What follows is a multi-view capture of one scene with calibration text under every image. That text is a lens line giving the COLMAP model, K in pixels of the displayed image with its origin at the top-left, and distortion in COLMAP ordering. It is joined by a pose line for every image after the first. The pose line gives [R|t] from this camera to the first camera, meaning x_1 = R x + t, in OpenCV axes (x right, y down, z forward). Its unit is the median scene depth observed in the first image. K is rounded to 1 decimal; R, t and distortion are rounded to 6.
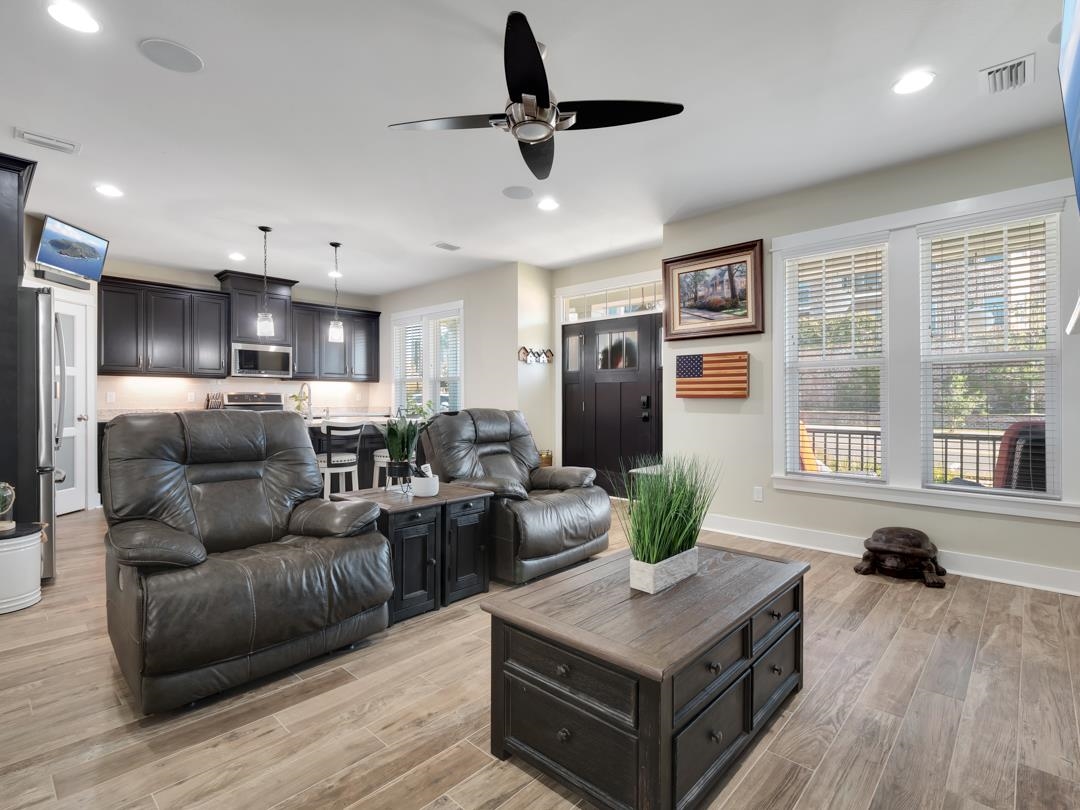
lens RADIAL K [[526.5, 0, 541.8], [0, 526.5, 404.5], [0, 0, 1]] dist [0.005799, -0.003205]
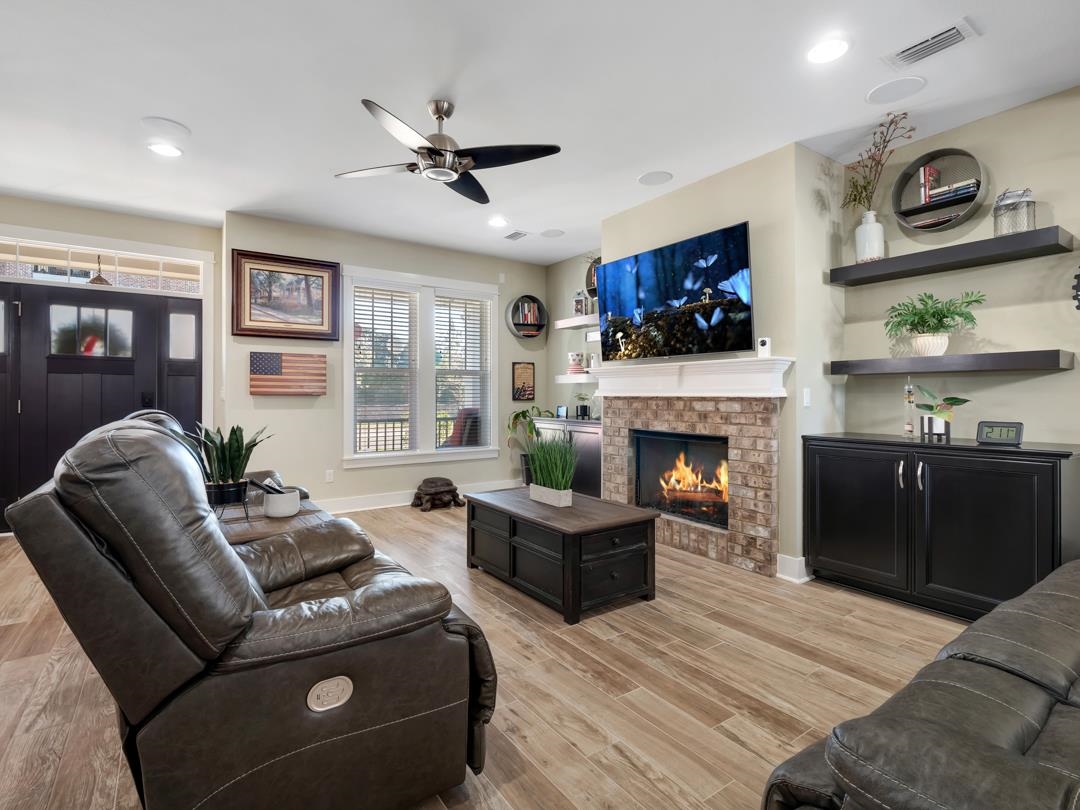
lens RADIAL K [[526.5, 0, 530.2], [0, 526.5, 394.0], [0, 0, 1]] dist [0.005799, -0.003205]
pose [[0.224885, 0.001608, 0.974384, -0.624720], [0.009756, 0.999945, -0.003902, -0.005392], [-0.974336, 0.010383, 0.224857, 0.291297]]
